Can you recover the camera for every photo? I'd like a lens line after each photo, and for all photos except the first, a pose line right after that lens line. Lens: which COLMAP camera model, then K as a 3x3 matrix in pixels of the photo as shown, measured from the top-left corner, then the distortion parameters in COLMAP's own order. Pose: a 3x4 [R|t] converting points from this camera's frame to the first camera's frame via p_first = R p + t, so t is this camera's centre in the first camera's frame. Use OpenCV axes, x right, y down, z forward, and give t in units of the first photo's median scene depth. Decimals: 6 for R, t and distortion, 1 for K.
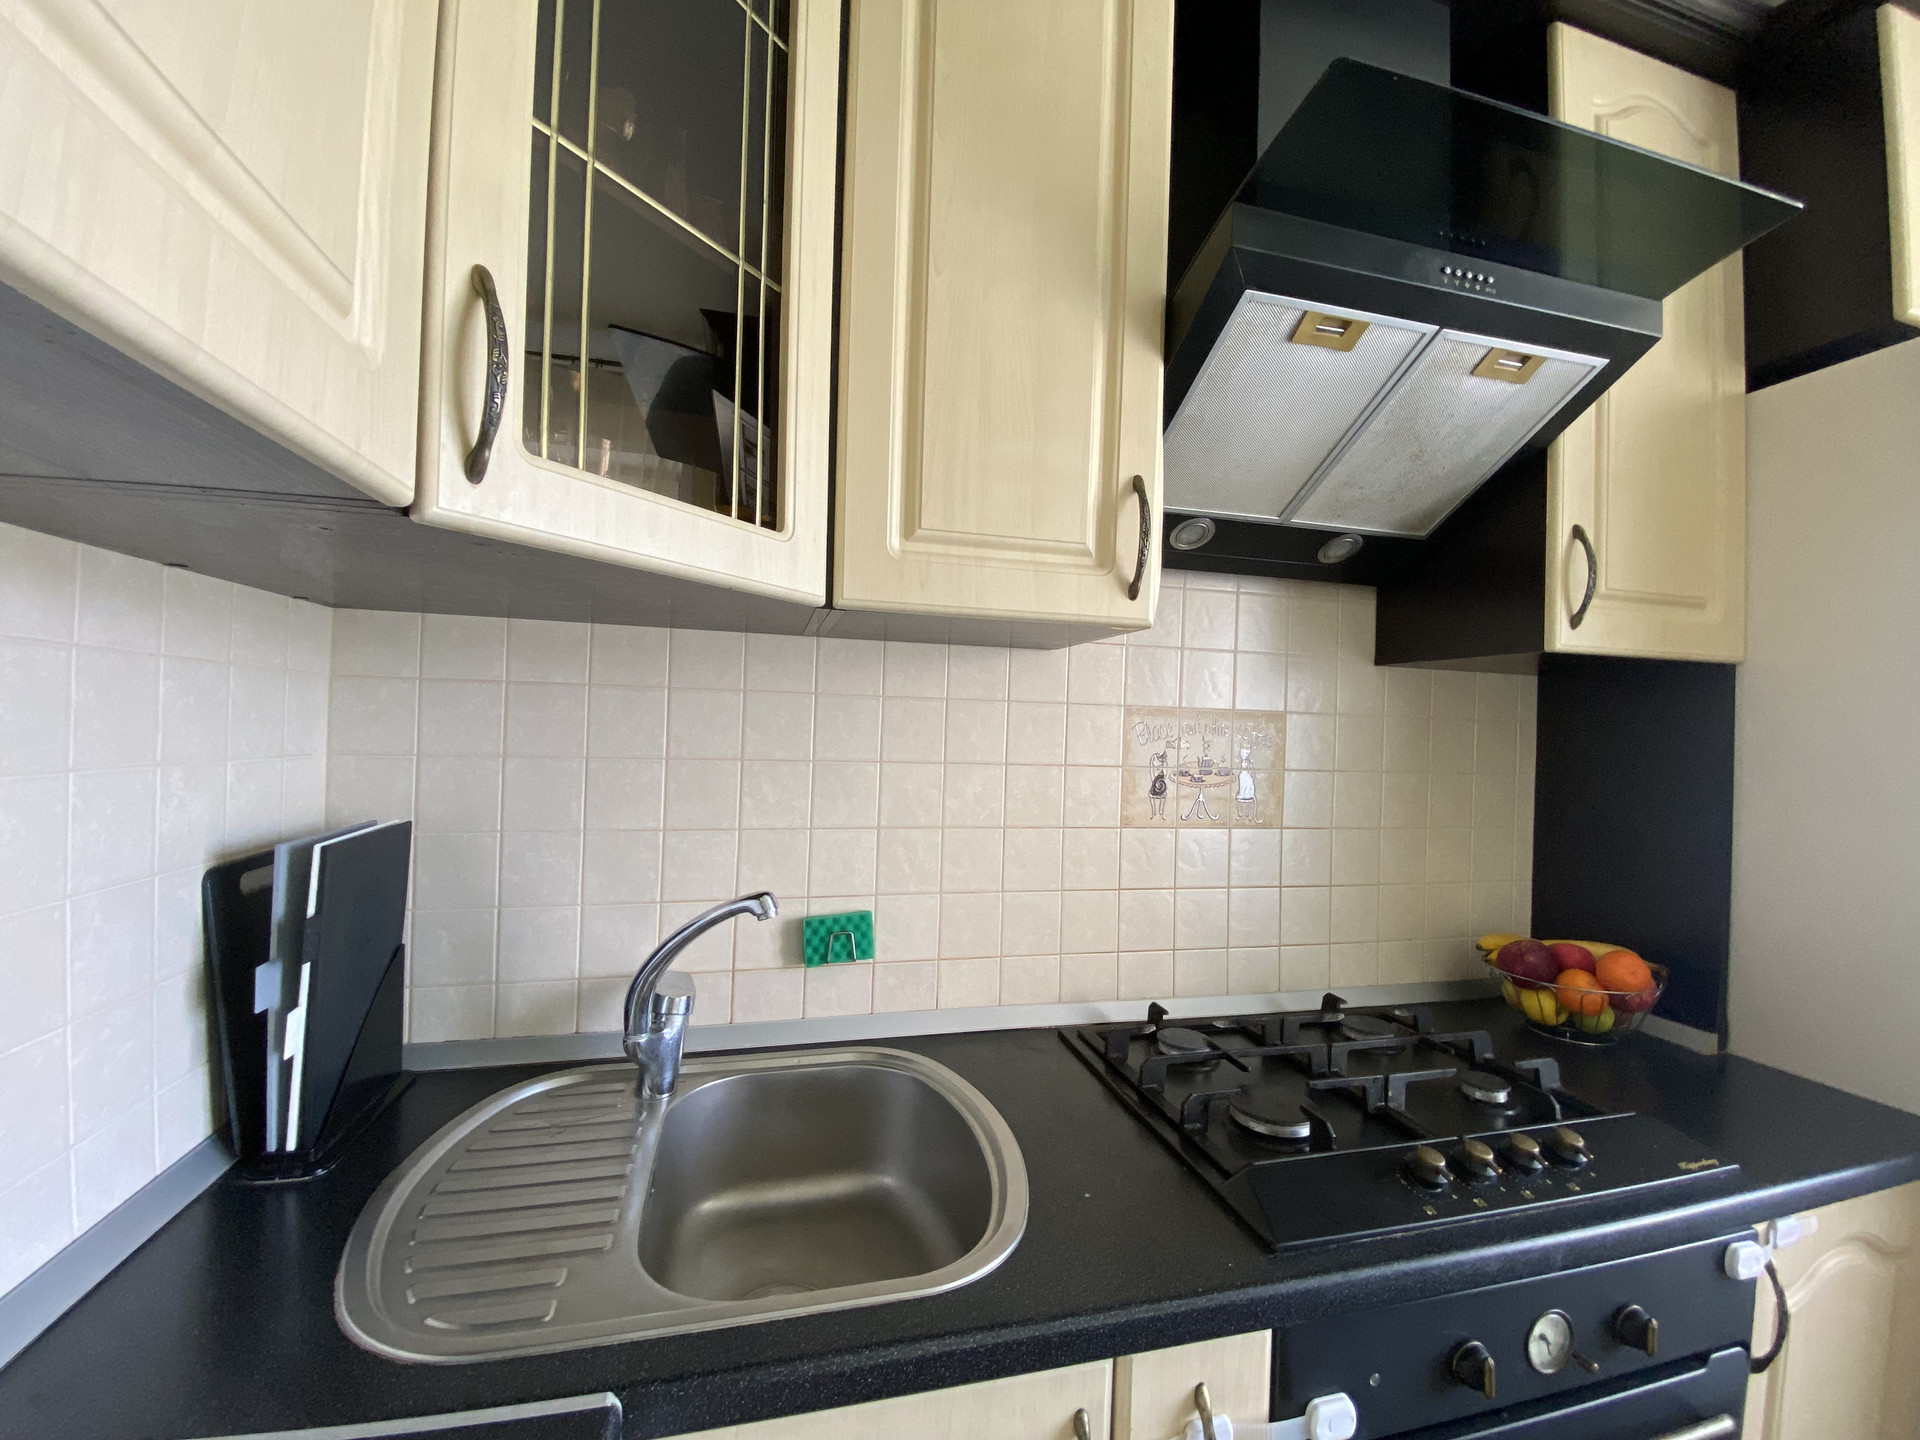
lens RADIAL K [[785.4, 0, 950.8], [0, 785.4, 717.8], [0, 0, 1]] dist [0.028043, -0.024302]
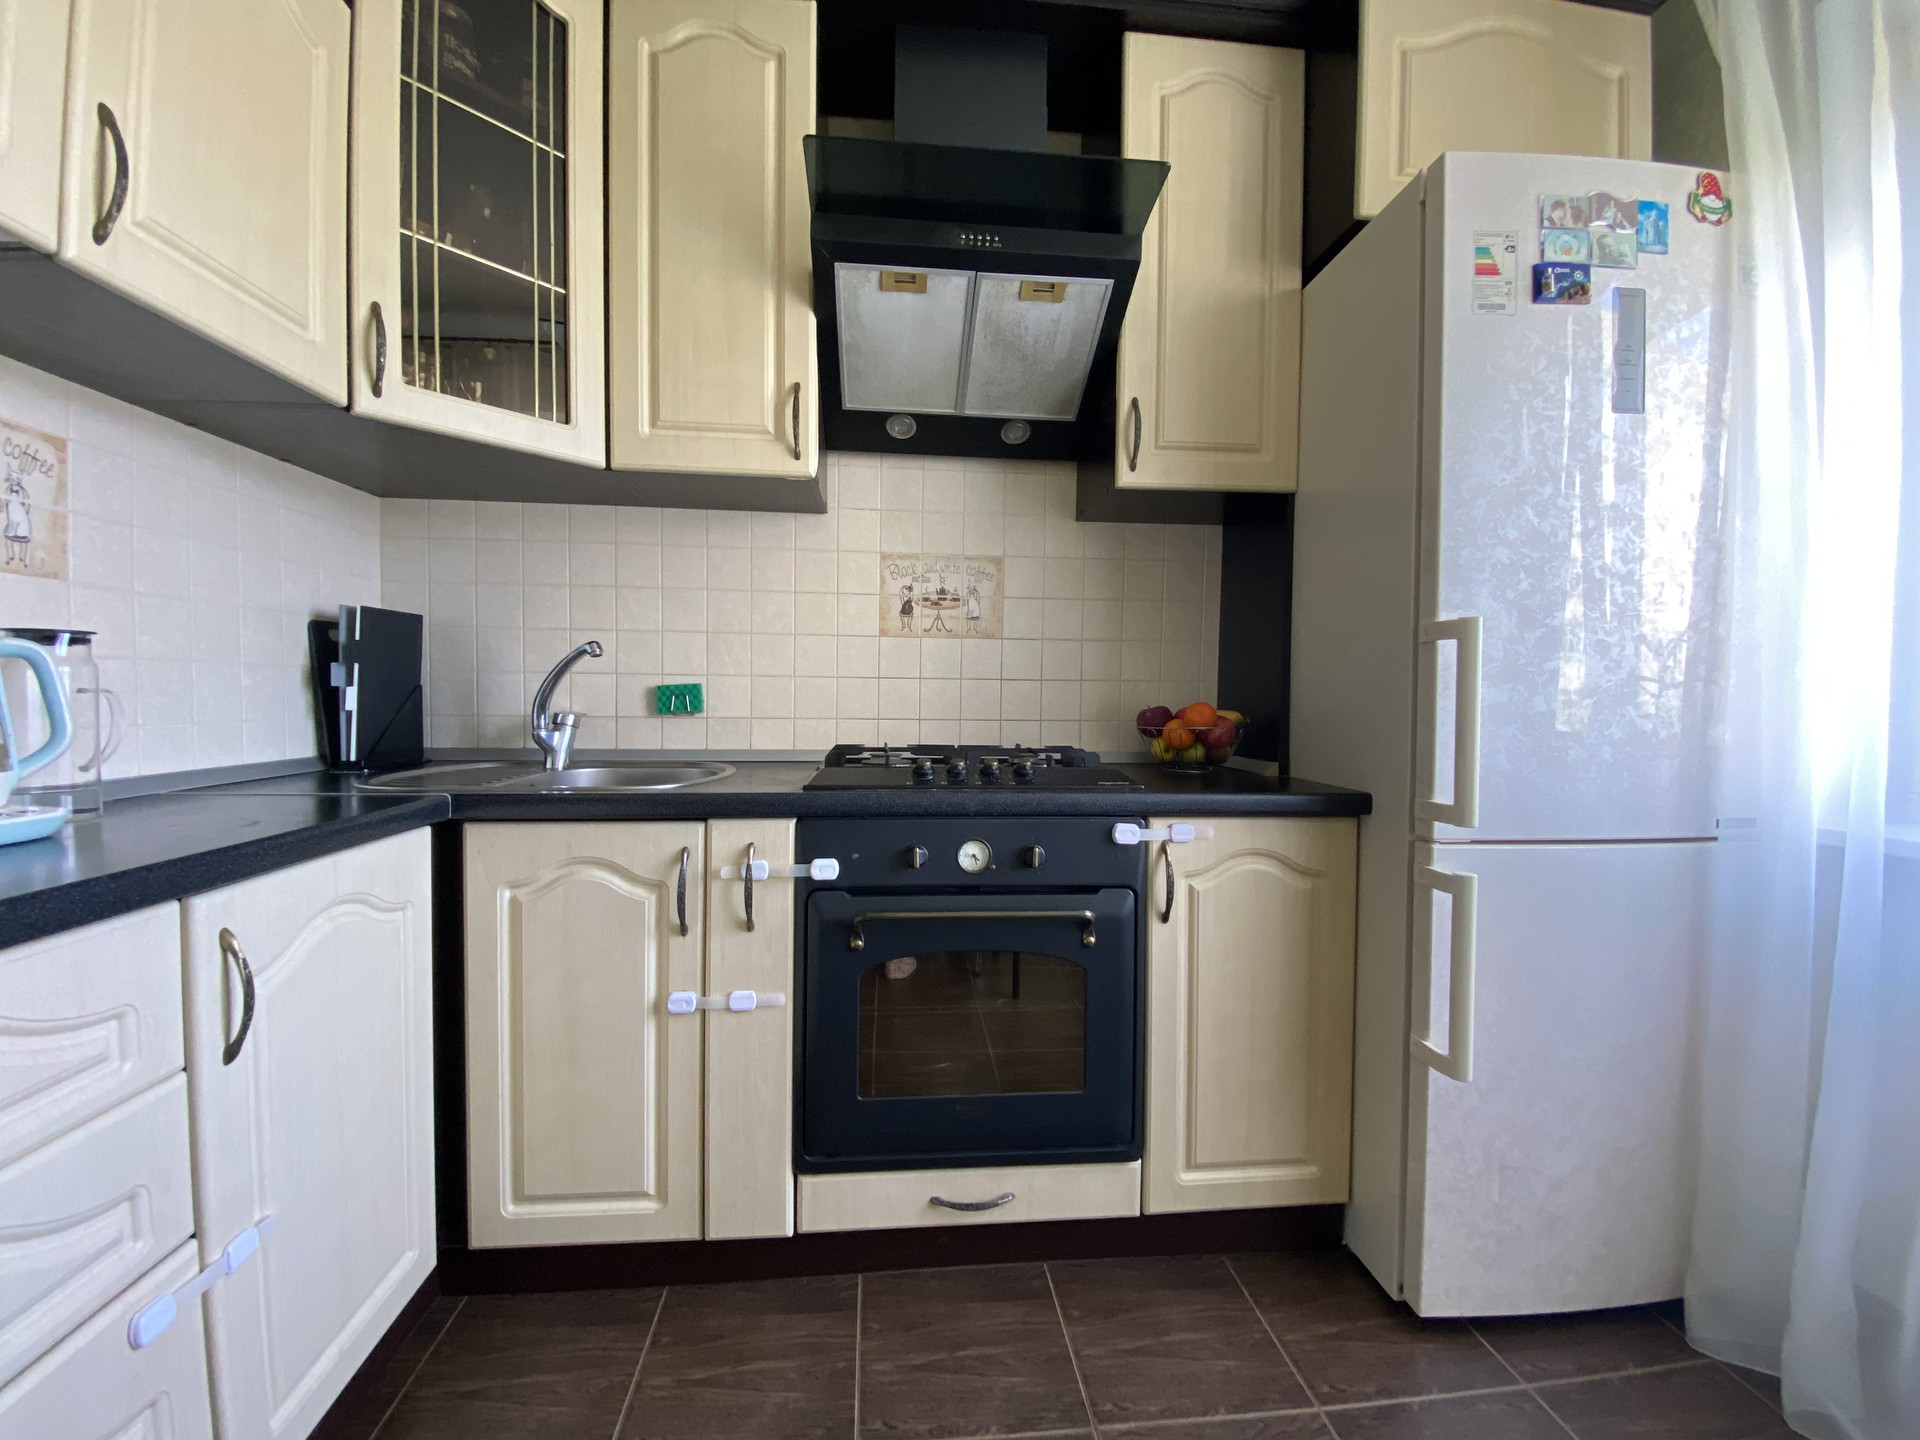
lens RADIAL K [[785.4, 0, 950.8], [0, 785.4, 717.8], [0, 0, 1]] dist [0.028043, -0.024302]
pose [[0.986968, -0.013319, -0.160366, 0.680525], [0.018985, 0.999247, 0.033849, 0.286761], [0.159794, -0.036452, 0.986477, -0.503773]]
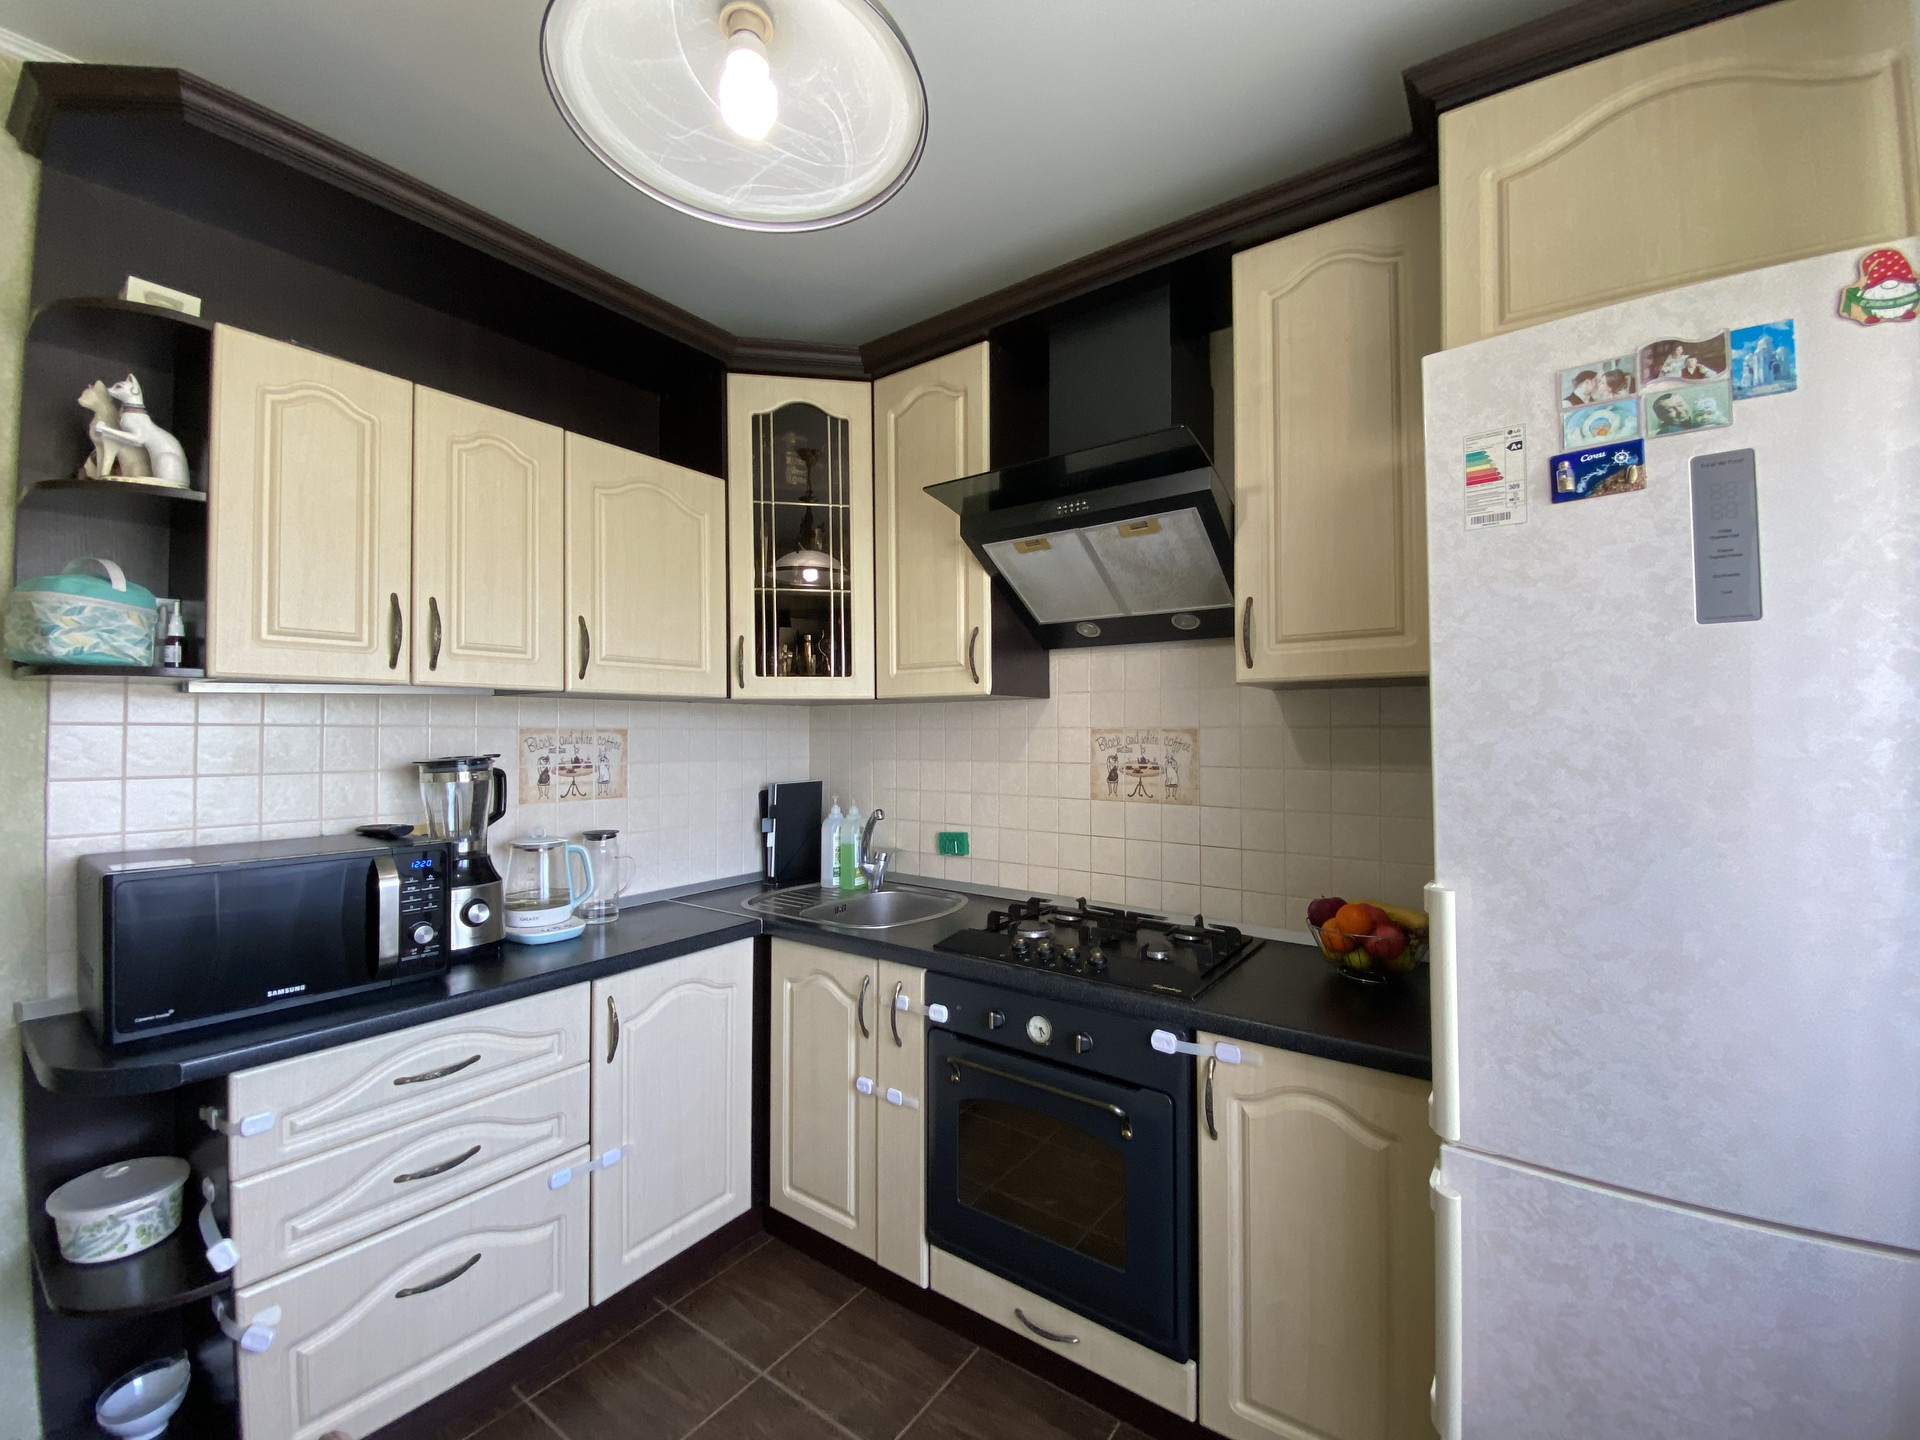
lens RADIAL K [[773.3, 0, 947.4], [0, 773.3, 704.8], [0, 0, 1]] dist [0.024090, -0.030540]
pose [[0.637075, -0.059635, -0.768491, 1.538870], [0.028868, 0.998149, -0.053525, 0.019005], [0.770261, 0.011915, 0.637618, -0.360455]]
